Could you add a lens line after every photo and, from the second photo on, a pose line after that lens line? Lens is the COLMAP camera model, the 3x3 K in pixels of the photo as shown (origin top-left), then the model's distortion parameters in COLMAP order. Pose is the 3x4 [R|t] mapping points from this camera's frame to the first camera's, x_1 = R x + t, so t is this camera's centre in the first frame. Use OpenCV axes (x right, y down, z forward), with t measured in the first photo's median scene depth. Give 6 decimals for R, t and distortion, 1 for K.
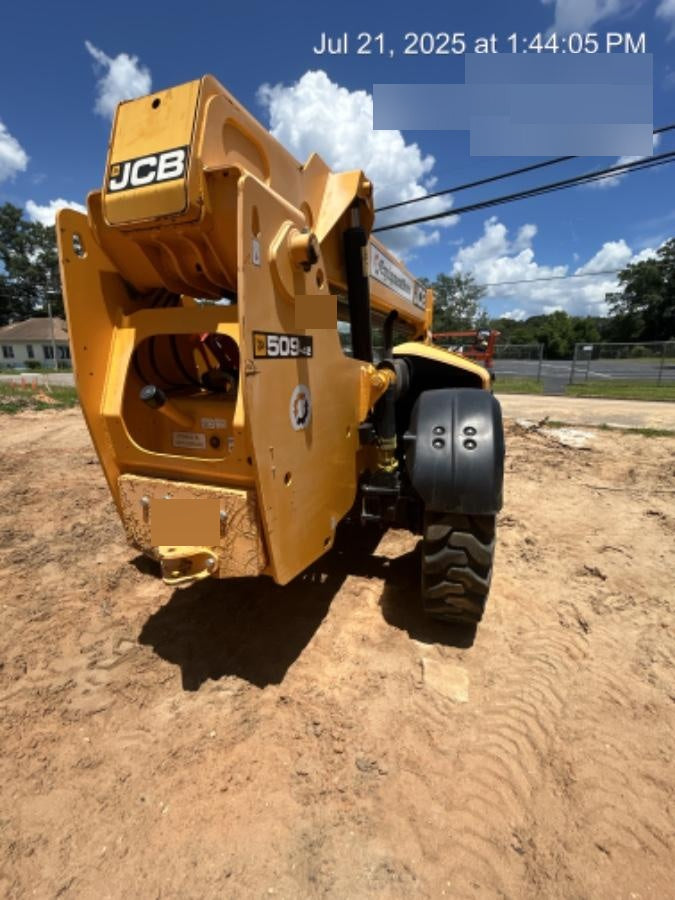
lens RADIAL K [[391.0, 0, 338.6], [0, 391.0, 443.3], [0, 0, 1]] dist [-0.000388, -0.001013]
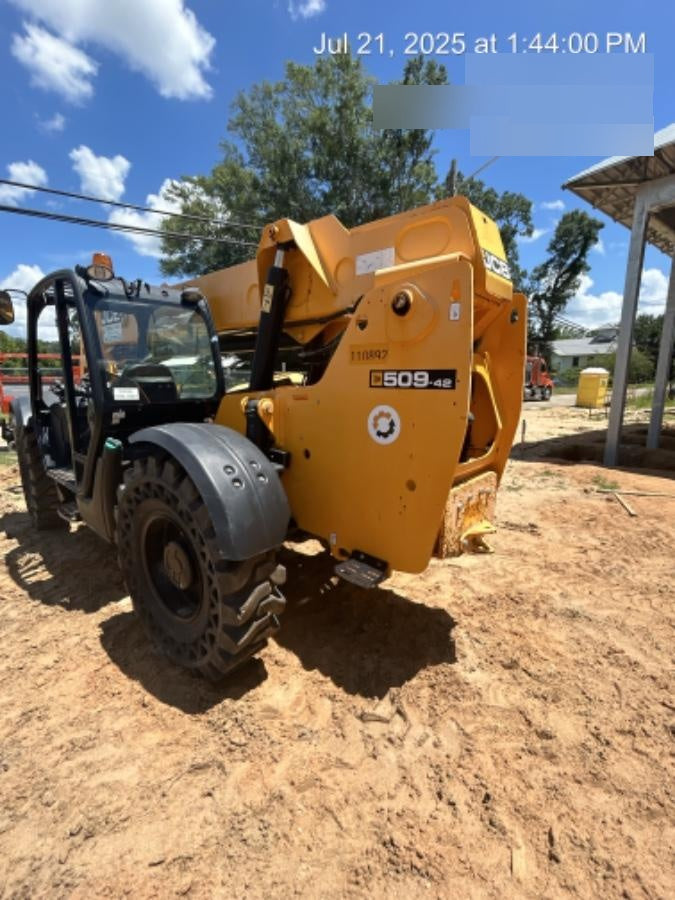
lens RADIAL K [[391.0, 0, 338.6], [0, 391.0, 443.3], [0, 0, 1]] dist [-0.000388, -0.001013]
pose [[0.334378, -0.142039, 0.931674, -1.817966], [0.198030, 0.977096, 0.077891, -0.225361], [-0.921399, 0.158454, 0.354847, 0.937626]]
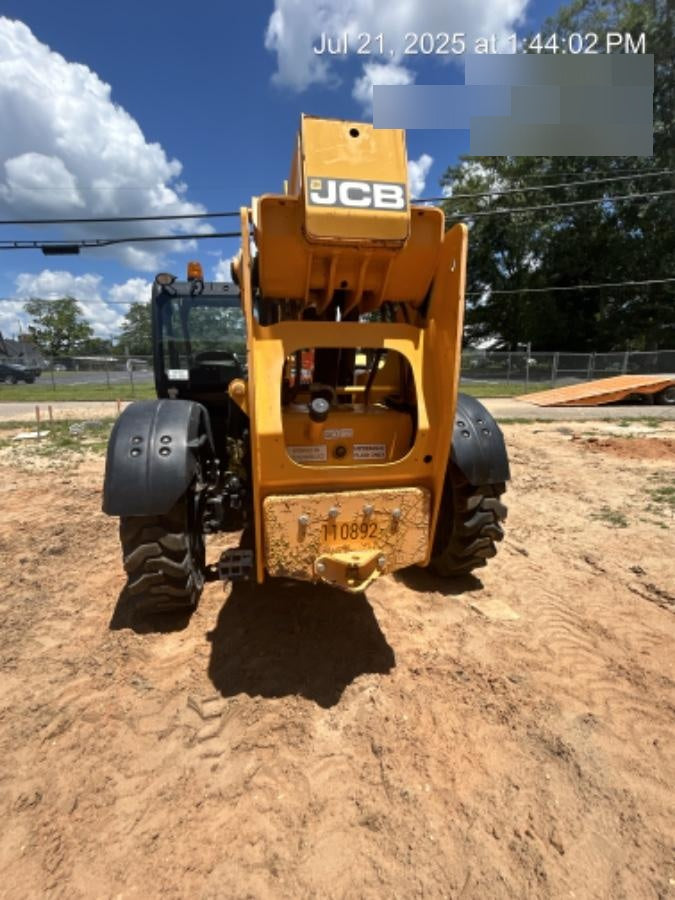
lens RADIAL K [[391.0, 0, 338.6], [0, 391.0, 443.3], [0, 0, 1]] dist [-0.000388, -0.001013]
pose [[0.848015, -0.105488, 0.519368, -0.954496], [0.117475, 0.993027, 0.009881, -0.039350], [-0.516788, 0.052634, 0.854494, 0.133724]]
